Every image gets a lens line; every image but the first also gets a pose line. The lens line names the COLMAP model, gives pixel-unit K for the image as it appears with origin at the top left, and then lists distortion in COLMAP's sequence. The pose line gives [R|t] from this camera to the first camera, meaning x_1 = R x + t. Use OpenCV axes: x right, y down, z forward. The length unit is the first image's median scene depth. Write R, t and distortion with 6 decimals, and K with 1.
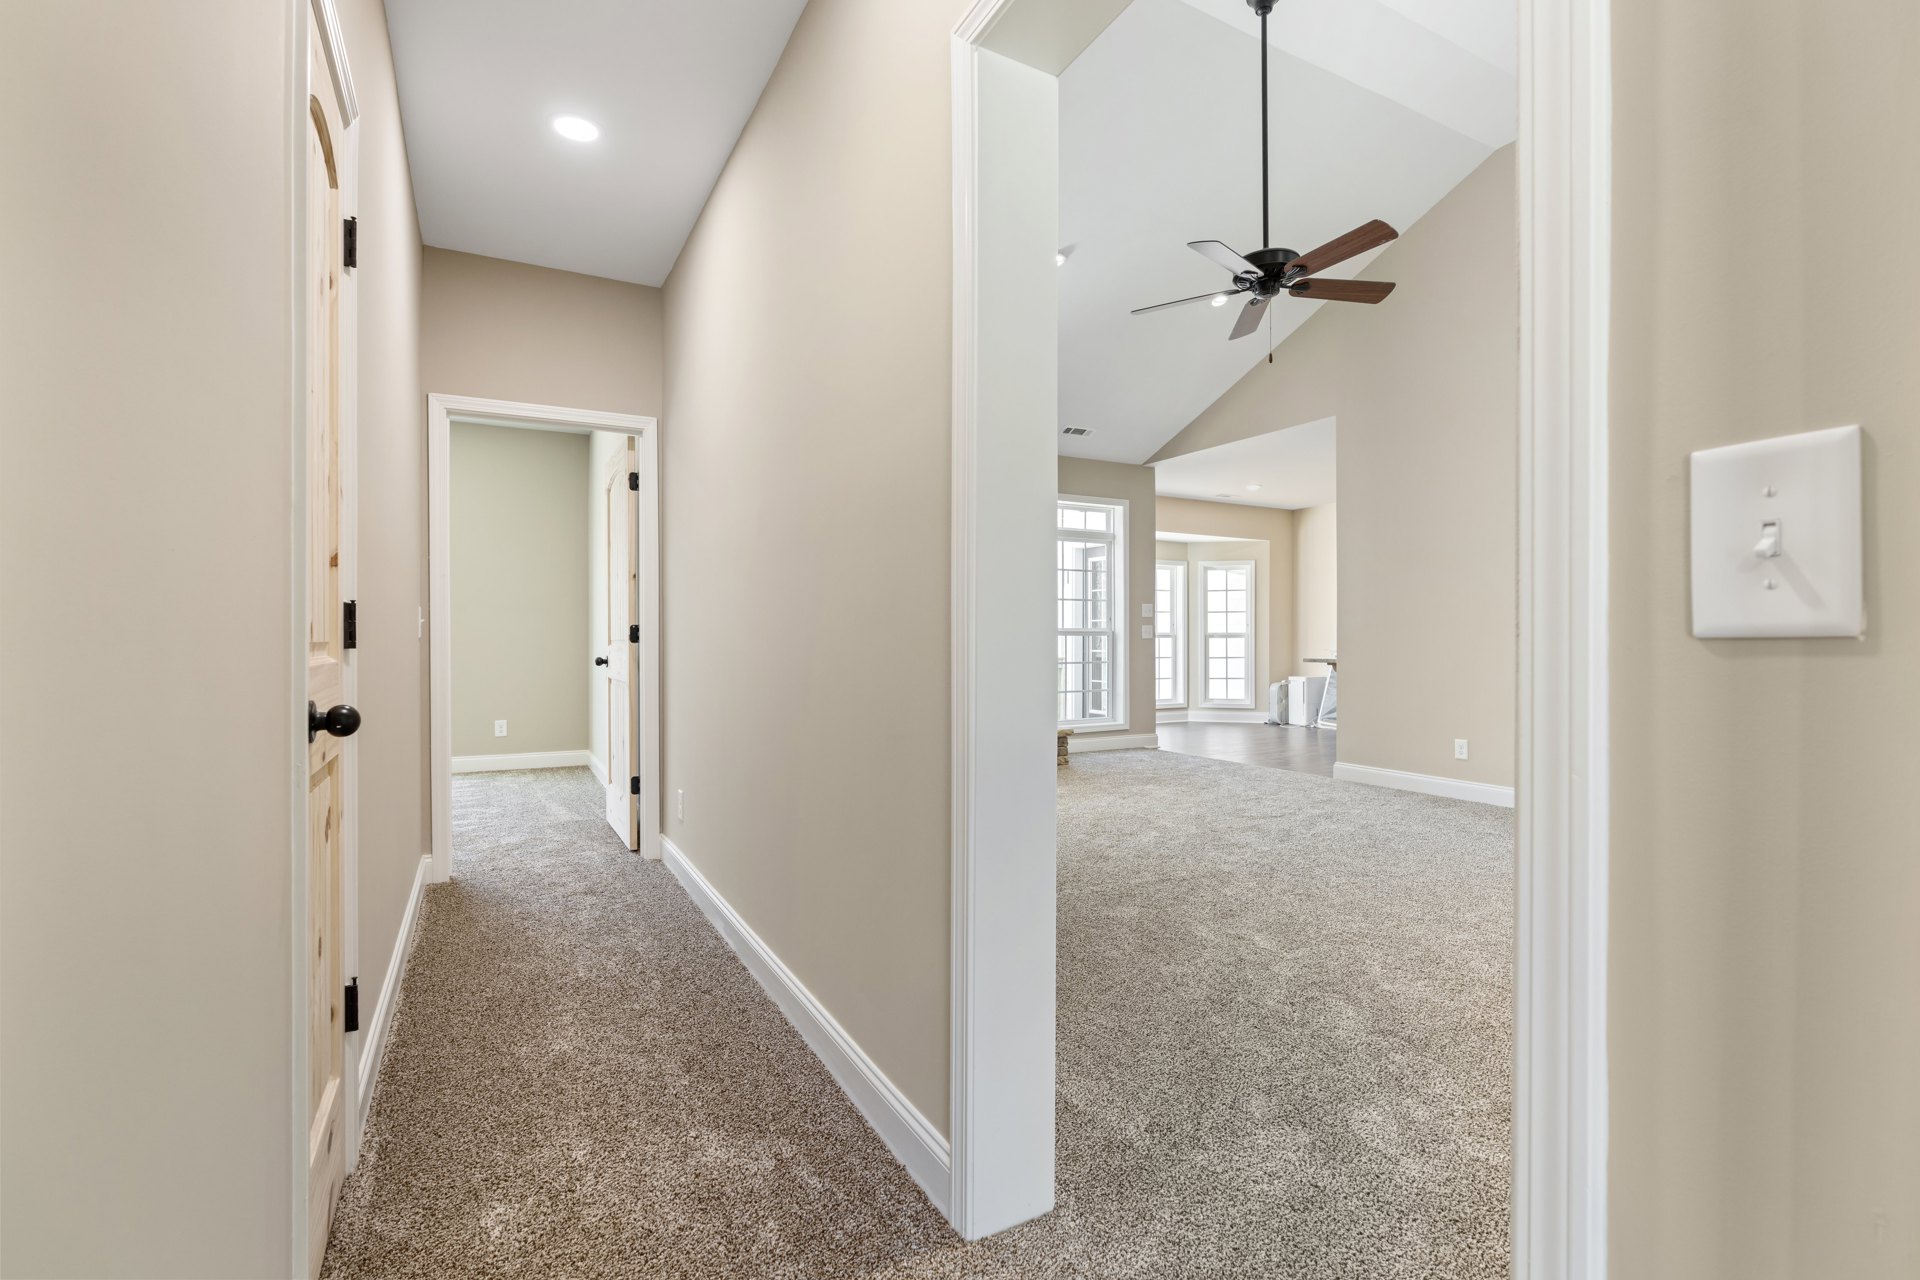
lens RADIAL K [[878.7, 0, 962.7], [0, 878.7, 627.0], [0, 0, 1]] dist [-0.000084, -0.000054]
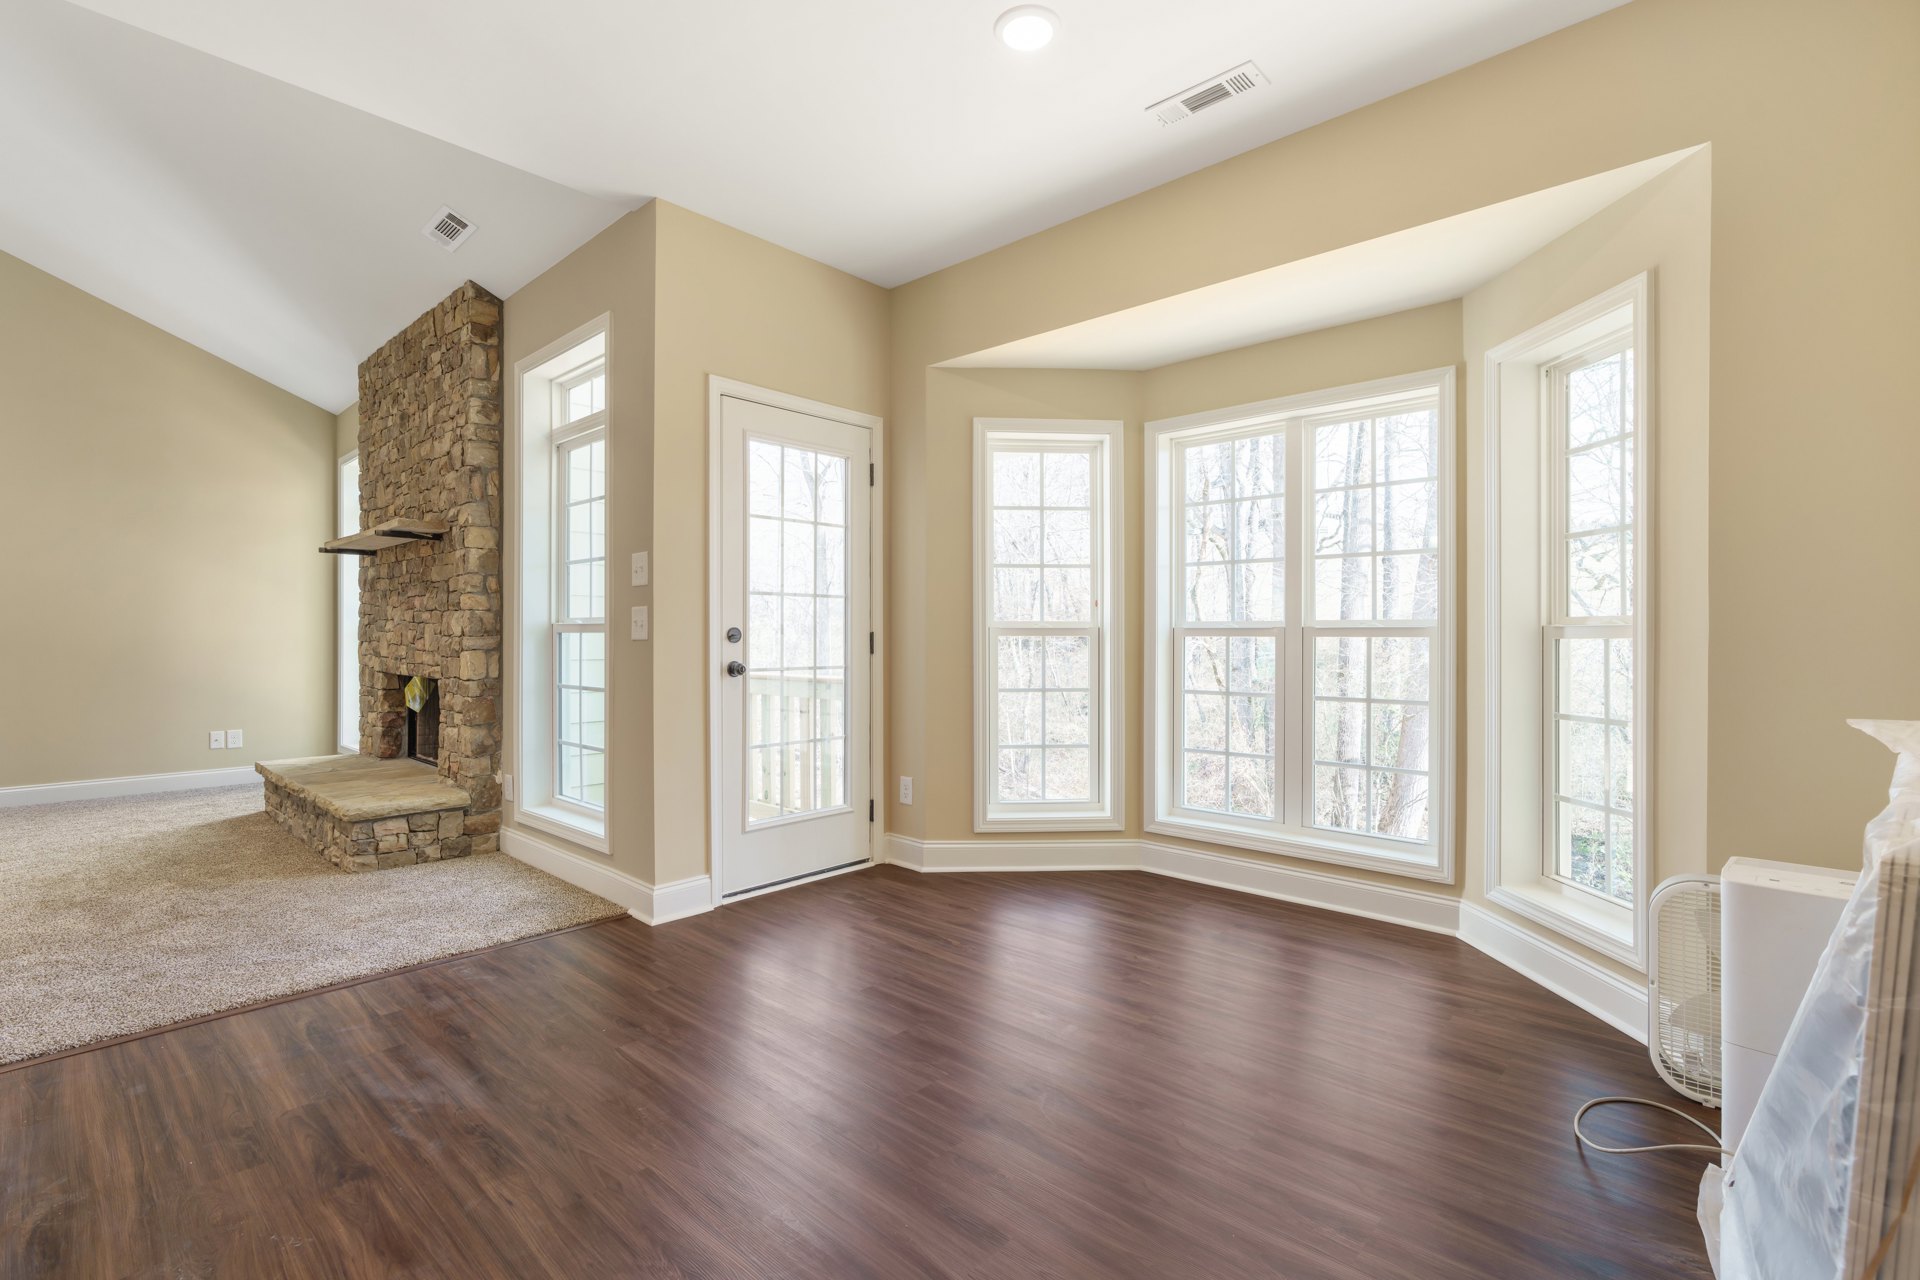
lens RADIAL K [[878.7, 0, 945.1], [0, 878.7, 648.2], [0, 0, 1]] dist [-0.000084, -0.000054]
pose [[0.285190, 0.003202, -0.958466, 0.600790], [0.006495, 0.999965, 0.005273, 0.016166], [0.958449, -0.007729, 0.285159, 0.960118]]
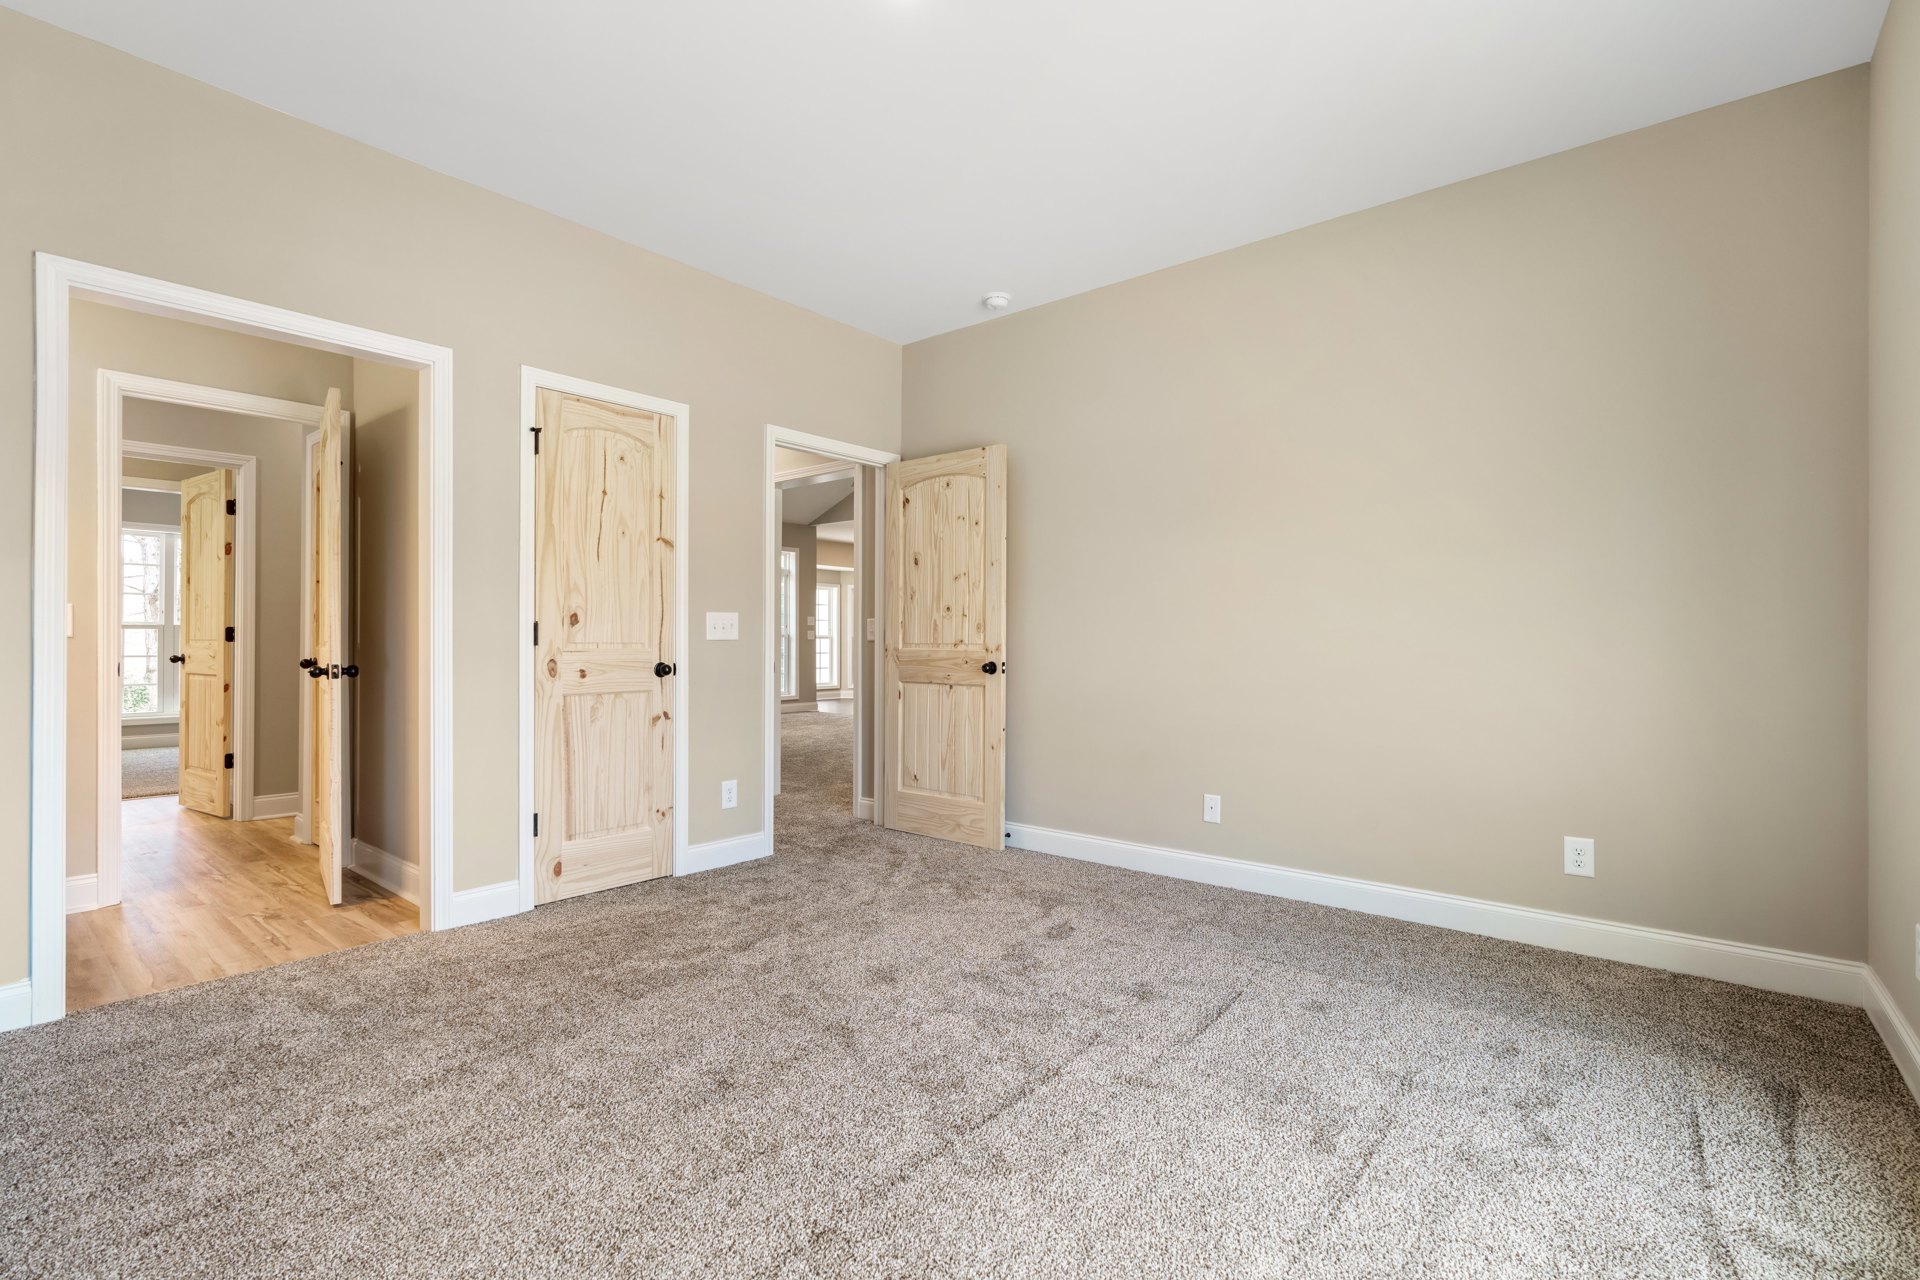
lens RADIAL K [[878.7, 0, 968.7], [0, 878.7, 637.8], [0, 0, 1]] dist [-0.000084, -0.000054]
pose [[0.927872, -0.001683, 0.372895, -0.095506], [-0.003240, 0.999916, 0.012573, -0.009663], [-0.372884, -0.012874, 0.927789, -0.475440]]
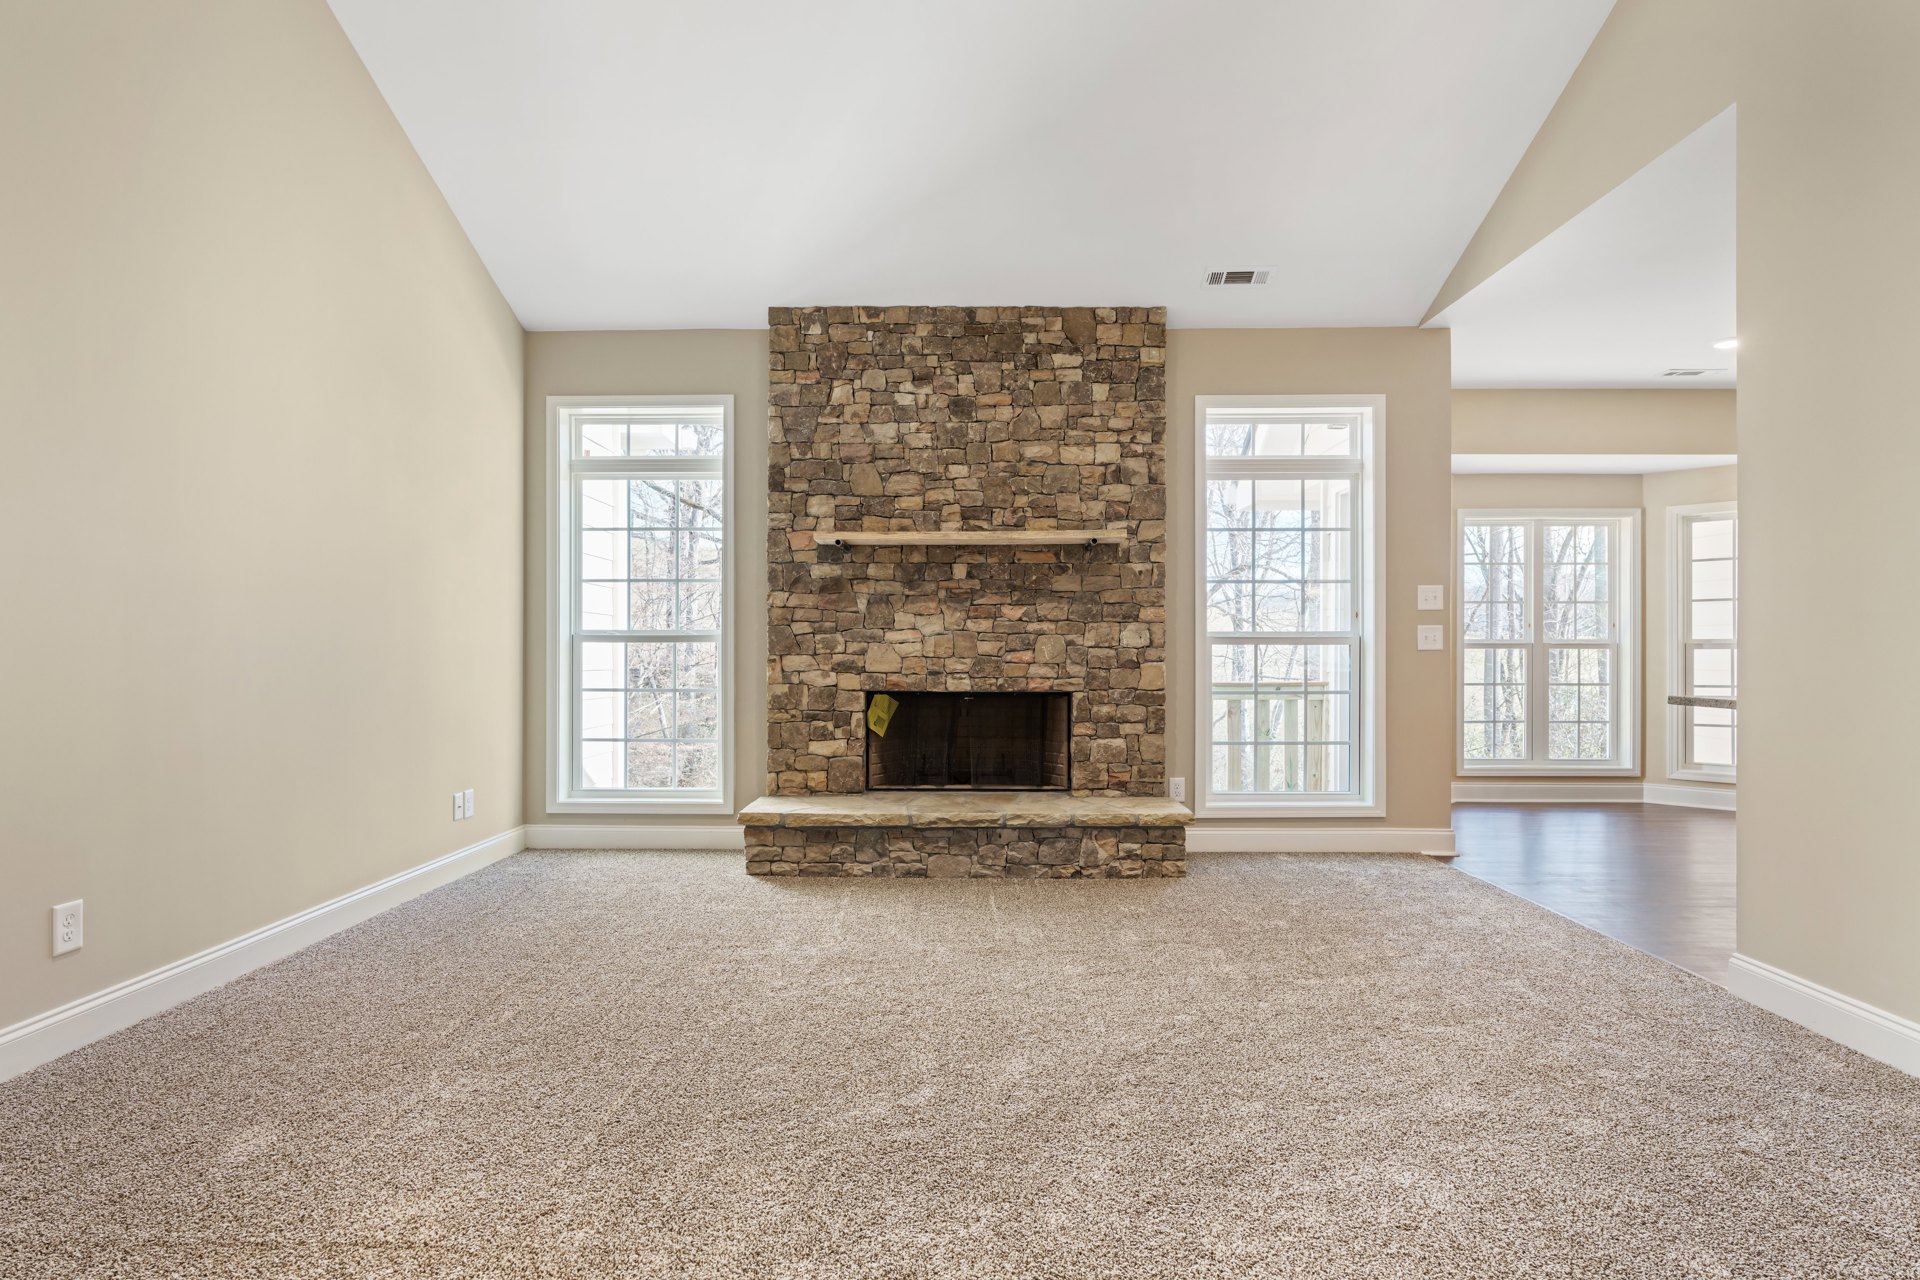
lens RADIAL K [[999.7, 0, 956.5], [0, 999.7, 653.6], [0, 0, 1]] dist [-0.000222, 0.000176]
pose [[0.859200, -0.002943, -0.511631, 0.261551], [0.009074, 0.999914, 0.009487, 0.006759], [0.511559, -0.012793, 0.859153, 0.315947]]
